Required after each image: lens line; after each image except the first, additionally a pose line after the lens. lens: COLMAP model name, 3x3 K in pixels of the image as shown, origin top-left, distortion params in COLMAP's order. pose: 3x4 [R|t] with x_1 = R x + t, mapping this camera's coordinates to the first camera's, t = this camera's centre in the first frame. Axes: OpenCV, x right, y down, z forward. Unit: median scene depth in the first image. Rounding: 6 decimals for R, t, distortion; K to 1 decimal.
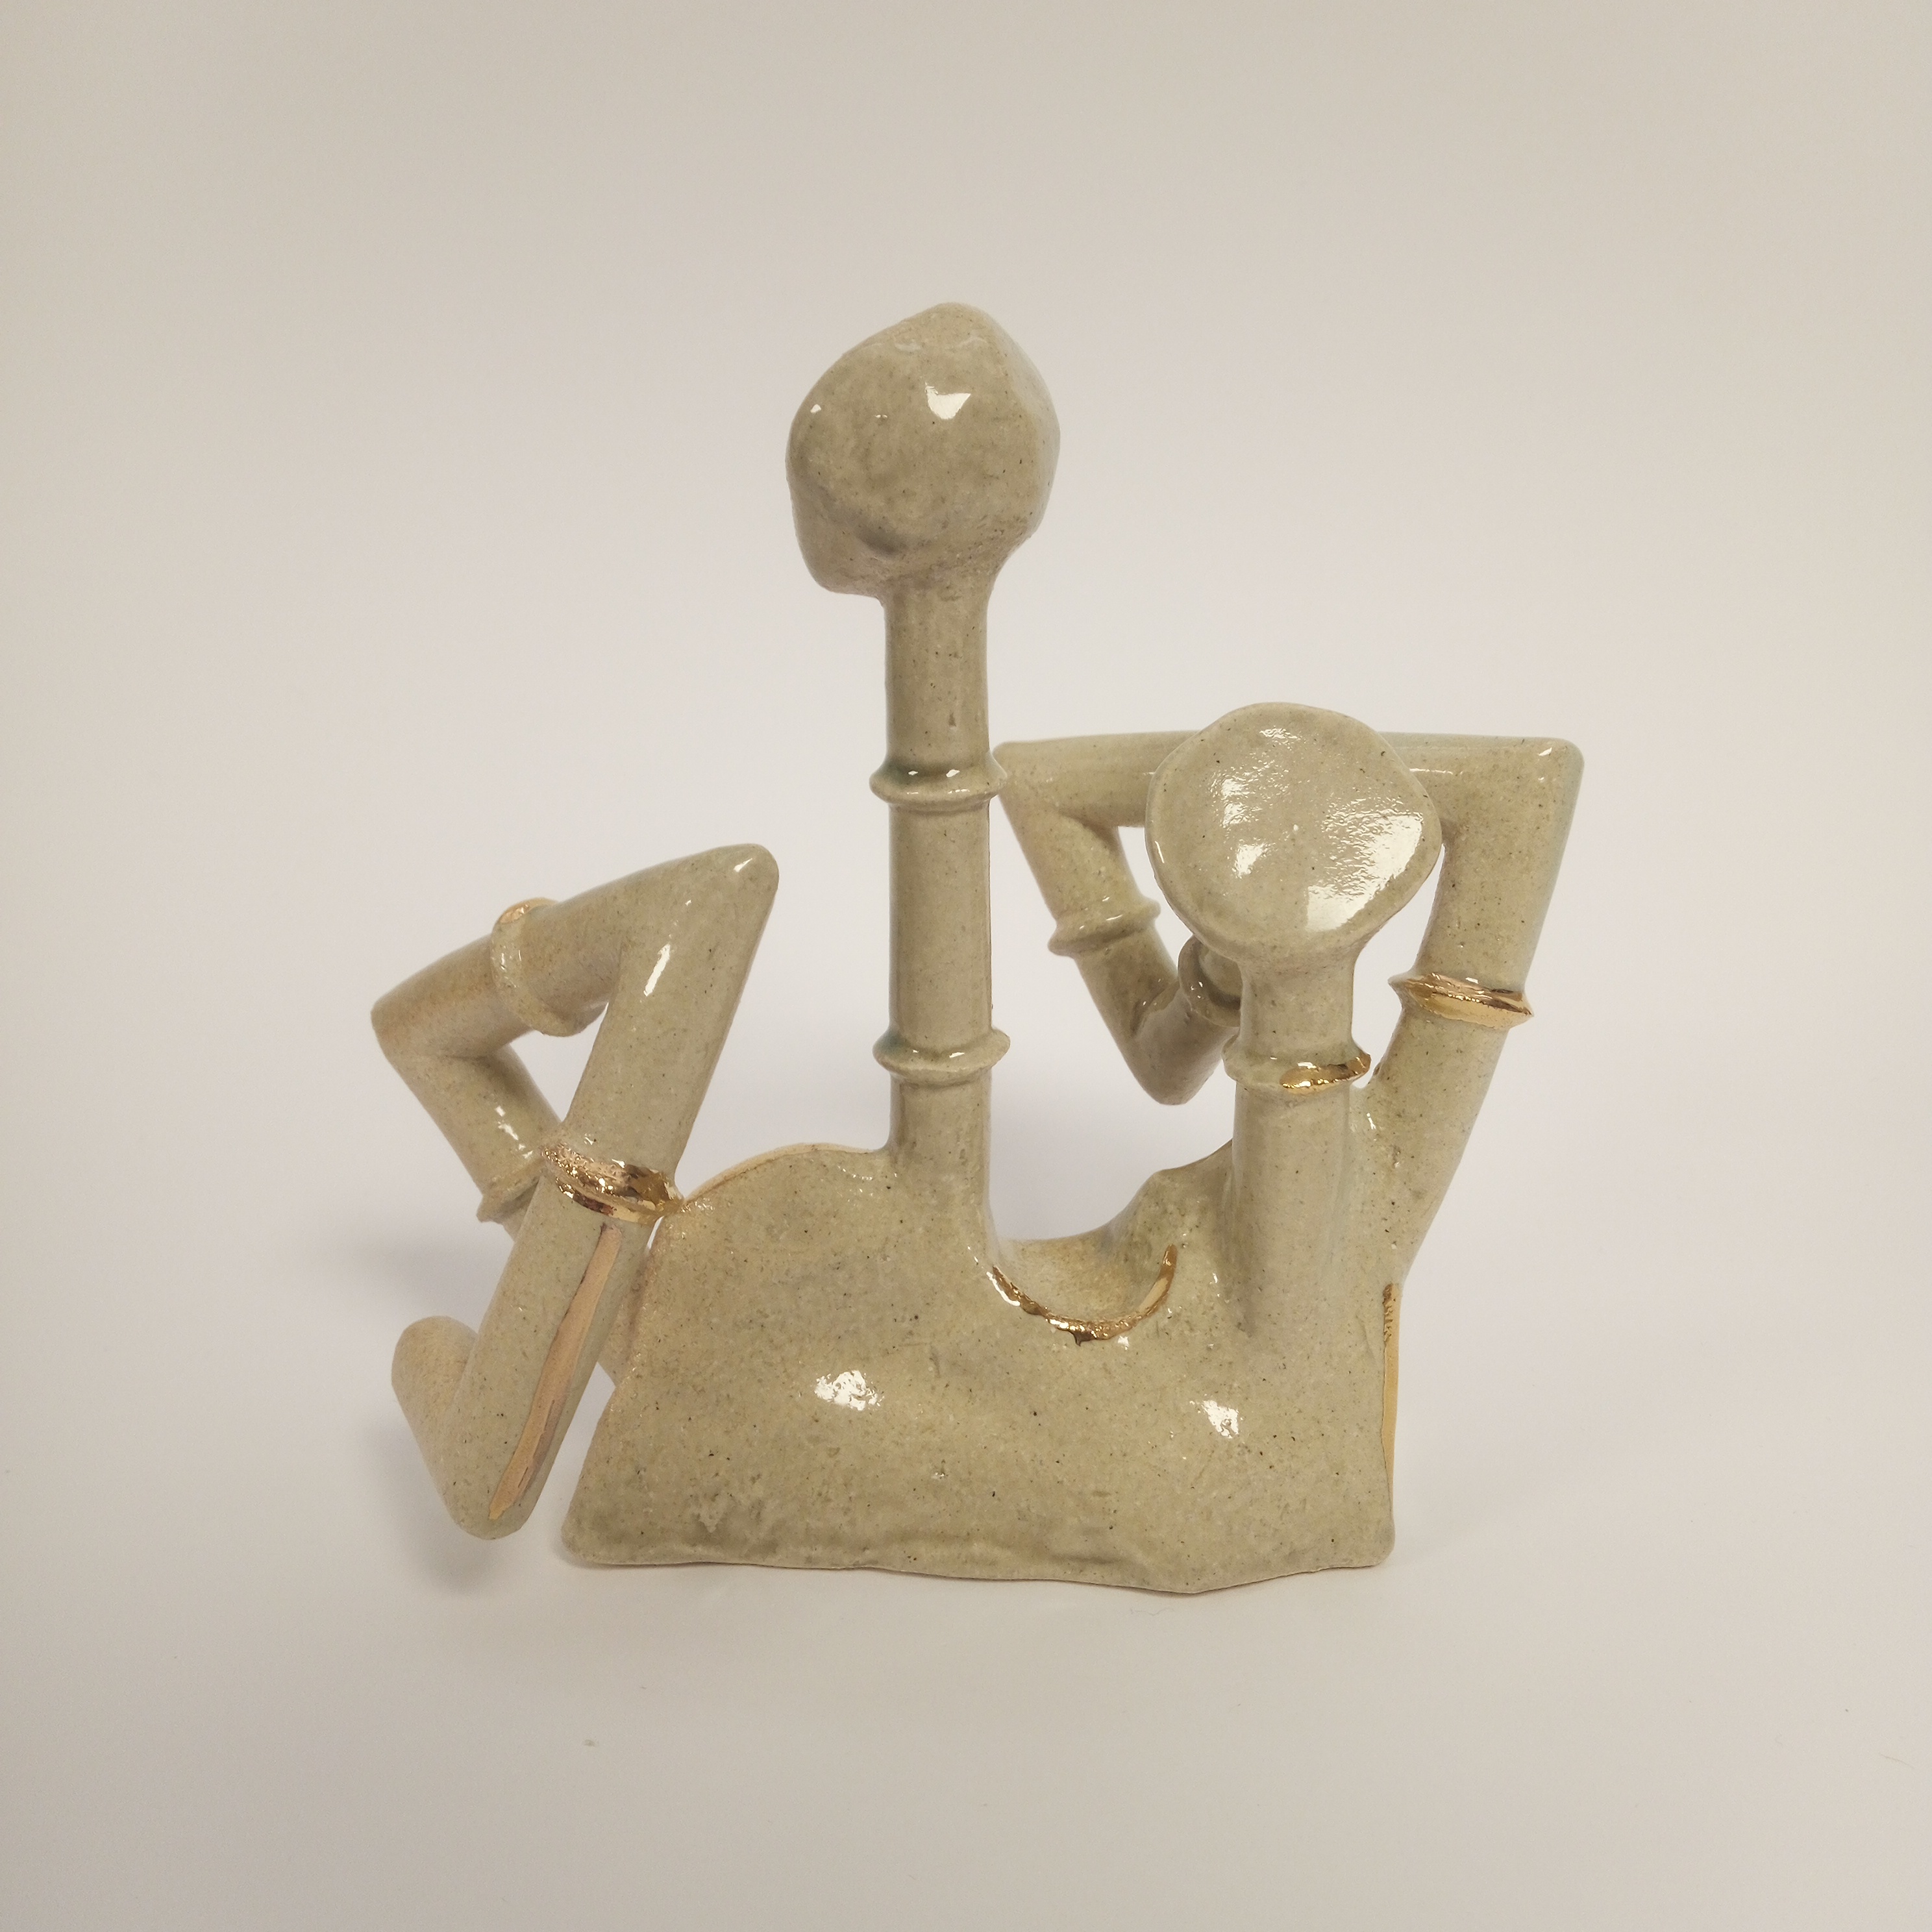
lens RADIAL K [[2035.6, 0, 959.3], [0, 2035.6, 954.3], [0, 0, 1]] dist [0.239142, -1.116094]
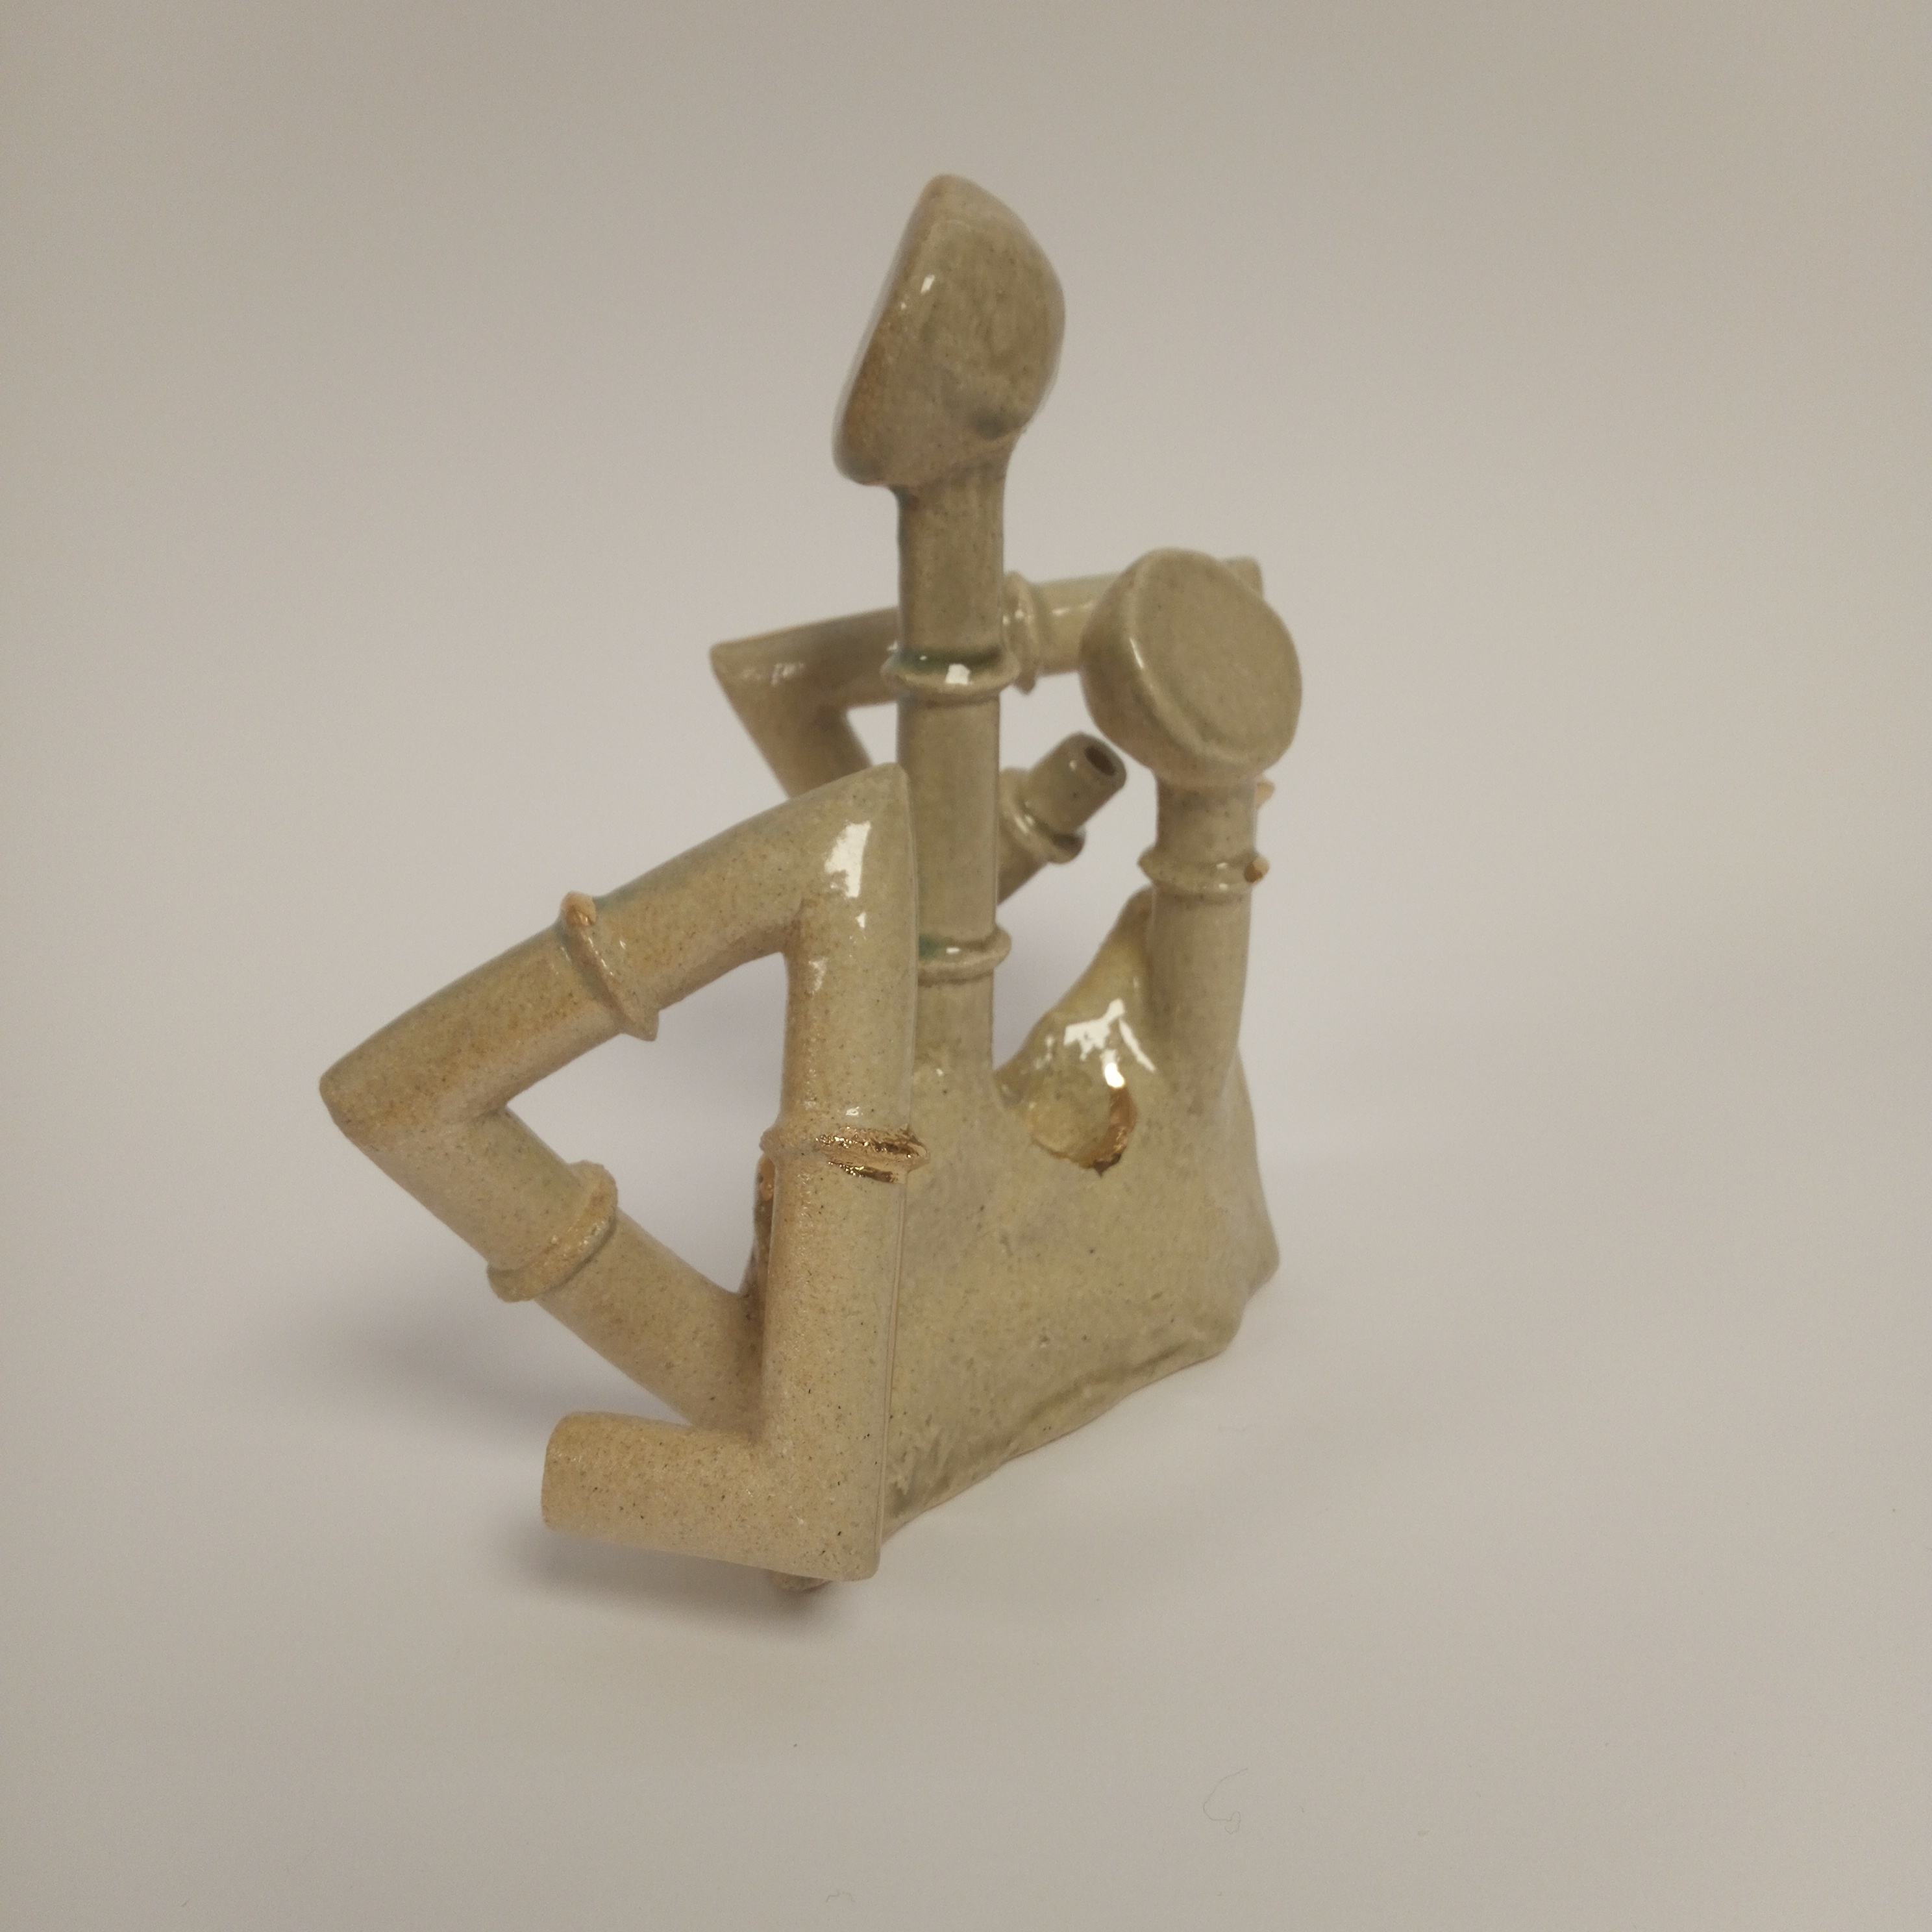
lens RADIAL K [[2035.6, 0, 959.3], [0, 2035.6, 954.3], [0, 0, 1]] dist [0.239142, -1.116094]
pose [[0.649621, -0.255591, 0.716007, -0.724849], [0.222202, 0.964502, 0.142695, -0.089736], [-0.727062, 0.066400, 0.683353, 0.320947]]
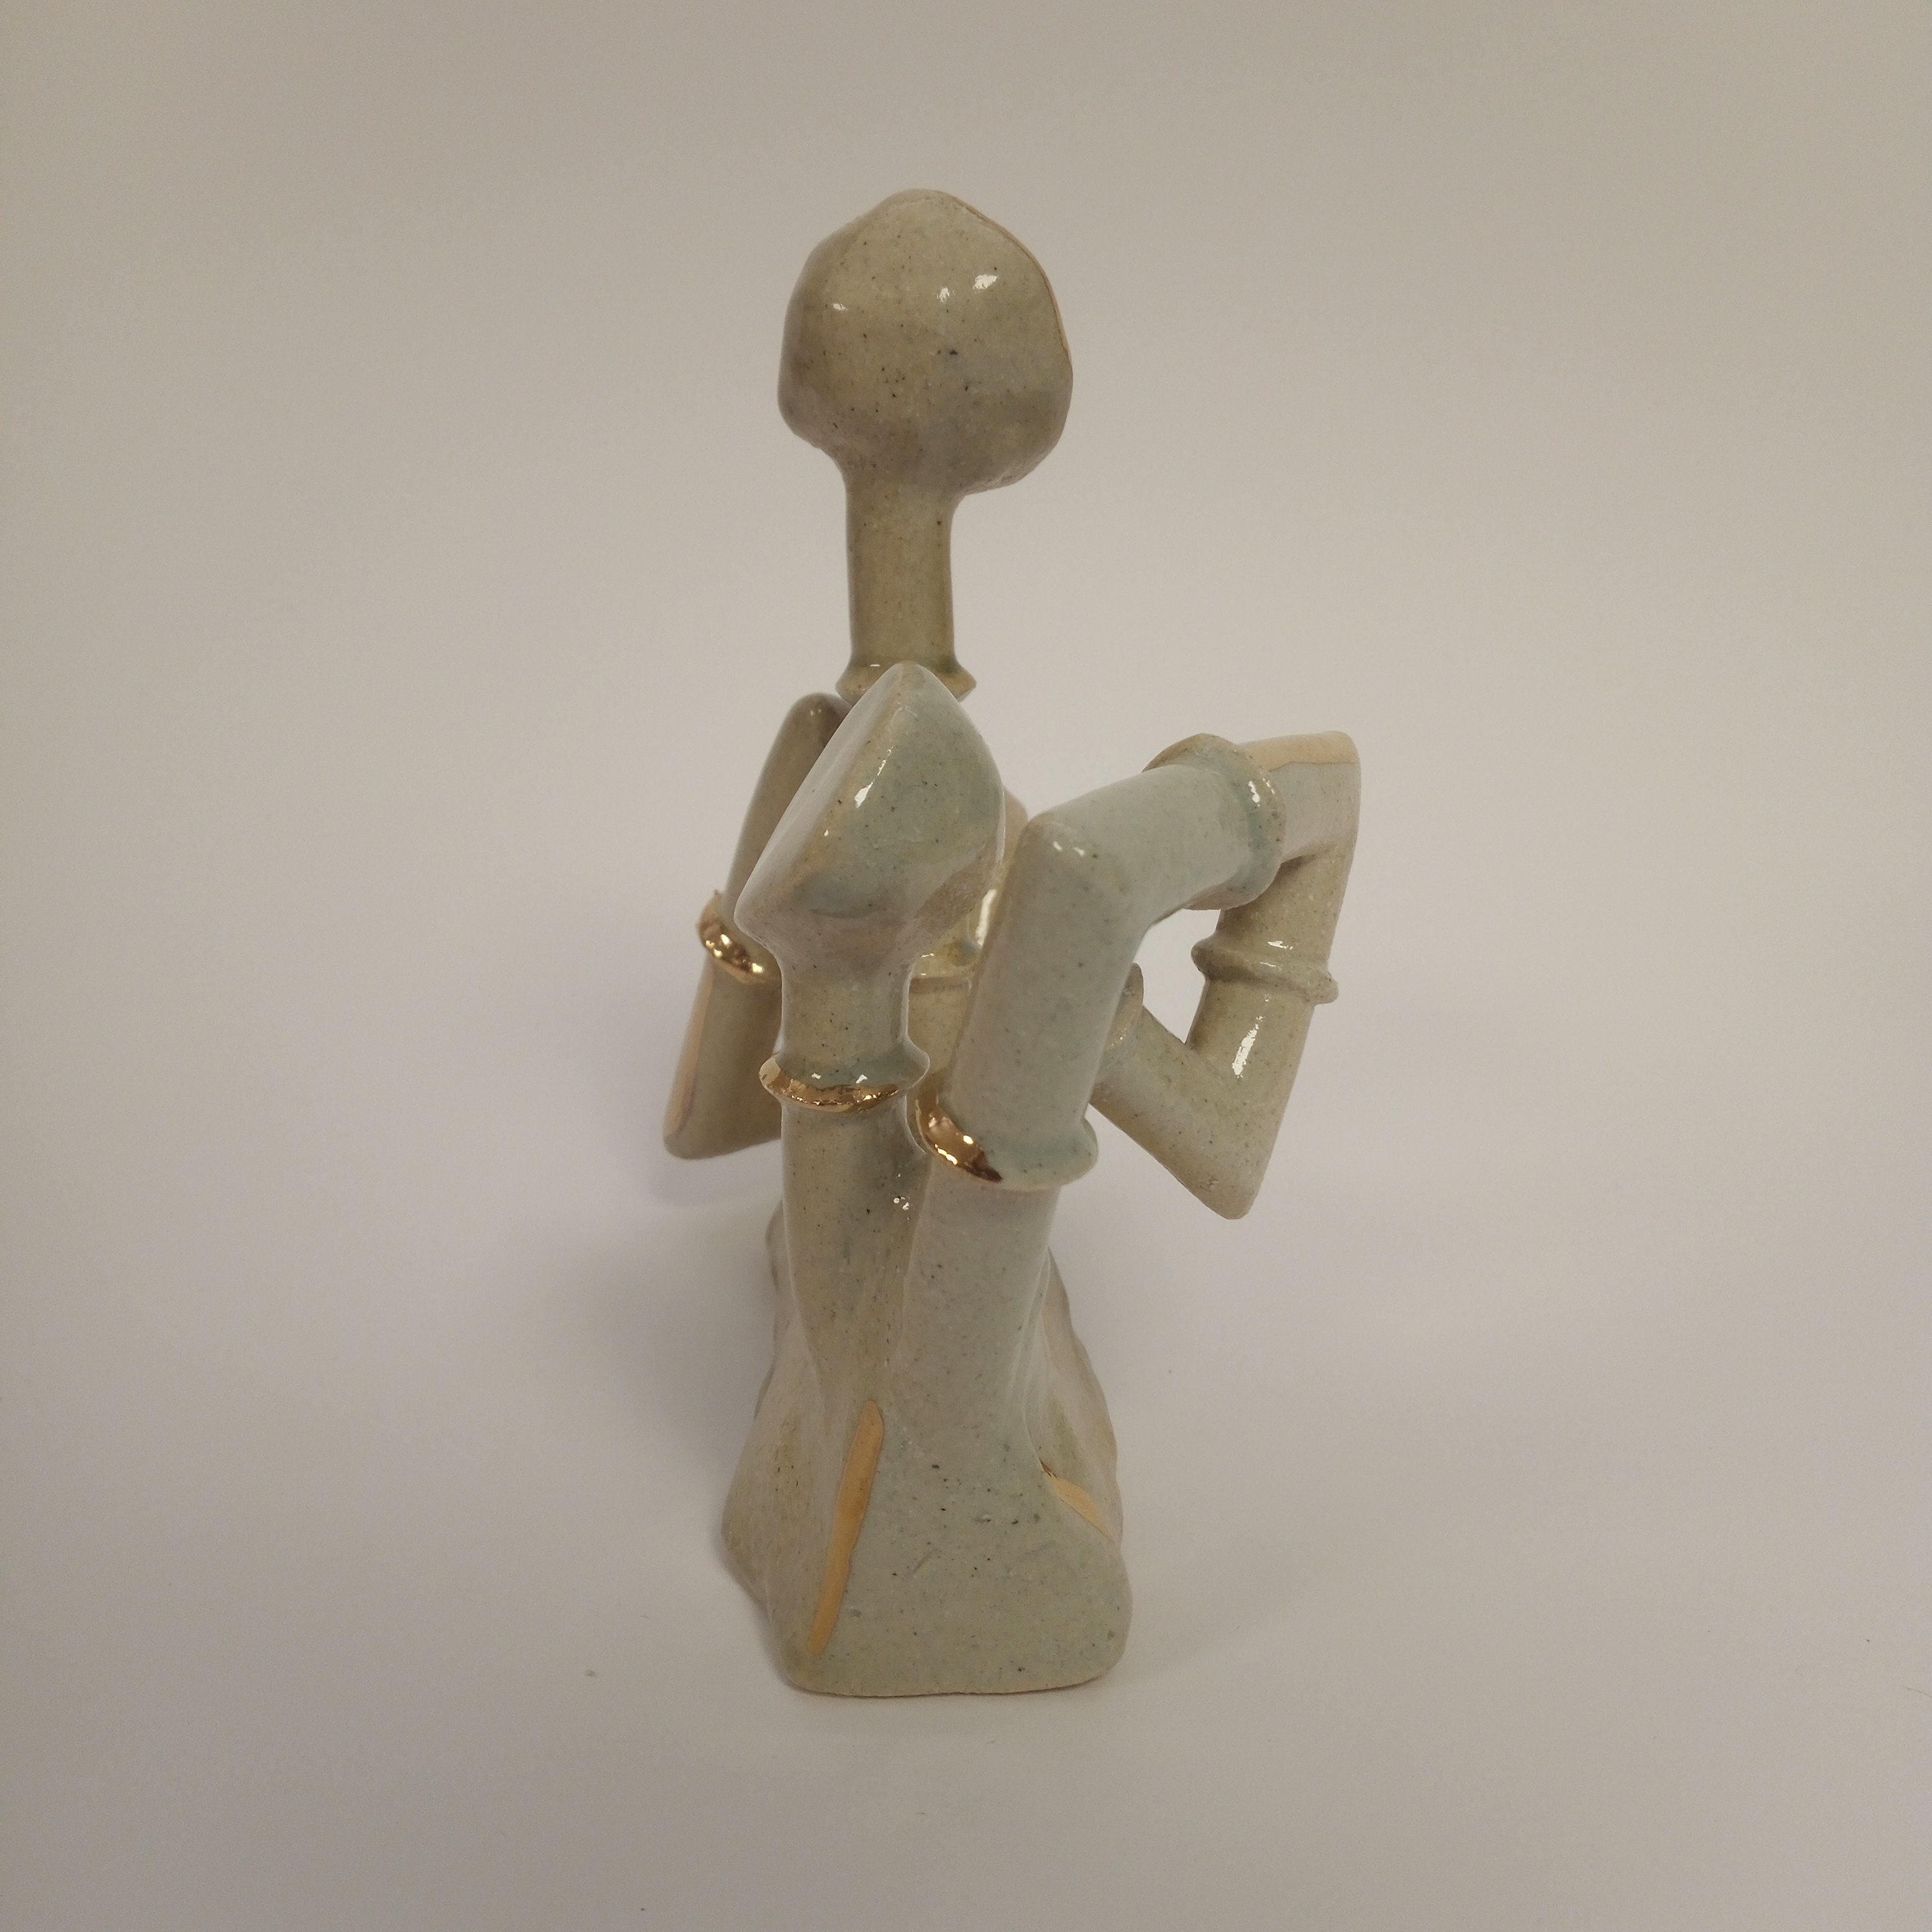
lens RADIAL K [[2035.6, 0, 959.3], [0, 2035.6, 954.3], [0, 0, 1]] dist [0.239142, -1.116094]
pose [[0.087879, 0.316775, -0.944421, 0.934428], [-0.287217, 0.915882, 0.280477, -0.241653], [0.953826, 0.246606, 0.171470, 0.860981]]
